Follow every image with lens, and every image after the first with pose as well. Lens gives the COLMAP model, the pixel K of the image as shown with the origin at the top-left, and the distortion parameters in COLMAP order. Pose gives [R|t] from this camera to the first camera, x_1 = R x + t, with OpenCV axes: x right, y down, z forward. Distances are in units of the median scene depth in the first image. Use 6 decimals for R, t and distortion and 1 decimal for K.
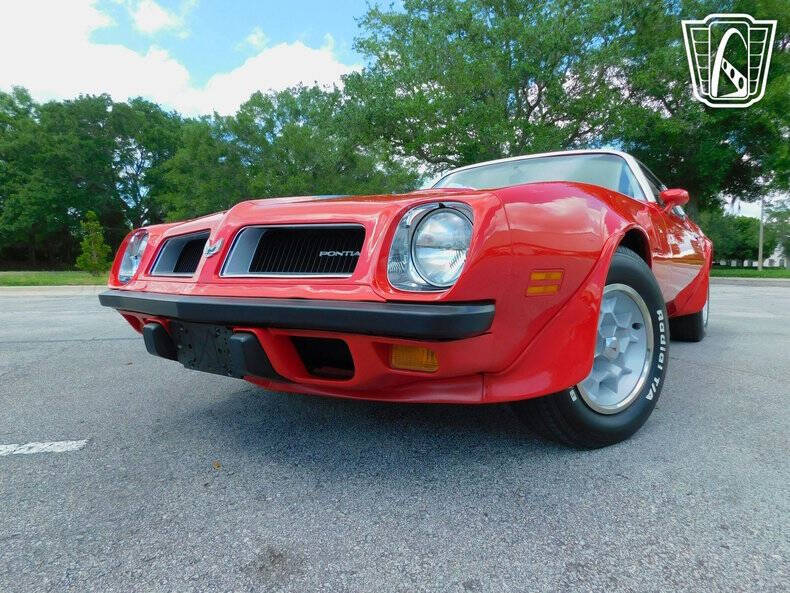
lens RADIAL K [[1297.1, 0, 395.0], [0, 1297.1, 296.5], [0, 0, 1]] dist [0.018468, -0.200553]
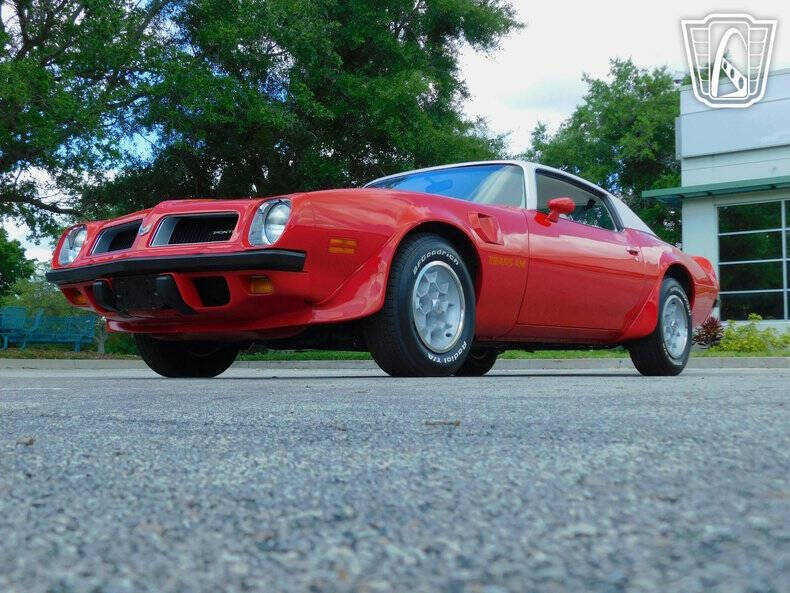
lens RADIAL K [[1297.1, 0, 395.0], [0, 1297.1, 296.5], [0, 0, 1]] dist [0.018468, -0.200553]
pose [[0.997982, -0.009015, 0.062847, 0.075858], [0.009263, 0.999950, -0.003643, 0.062870], [-0.062811, 0.004218, 0.998017, -0.711654]]
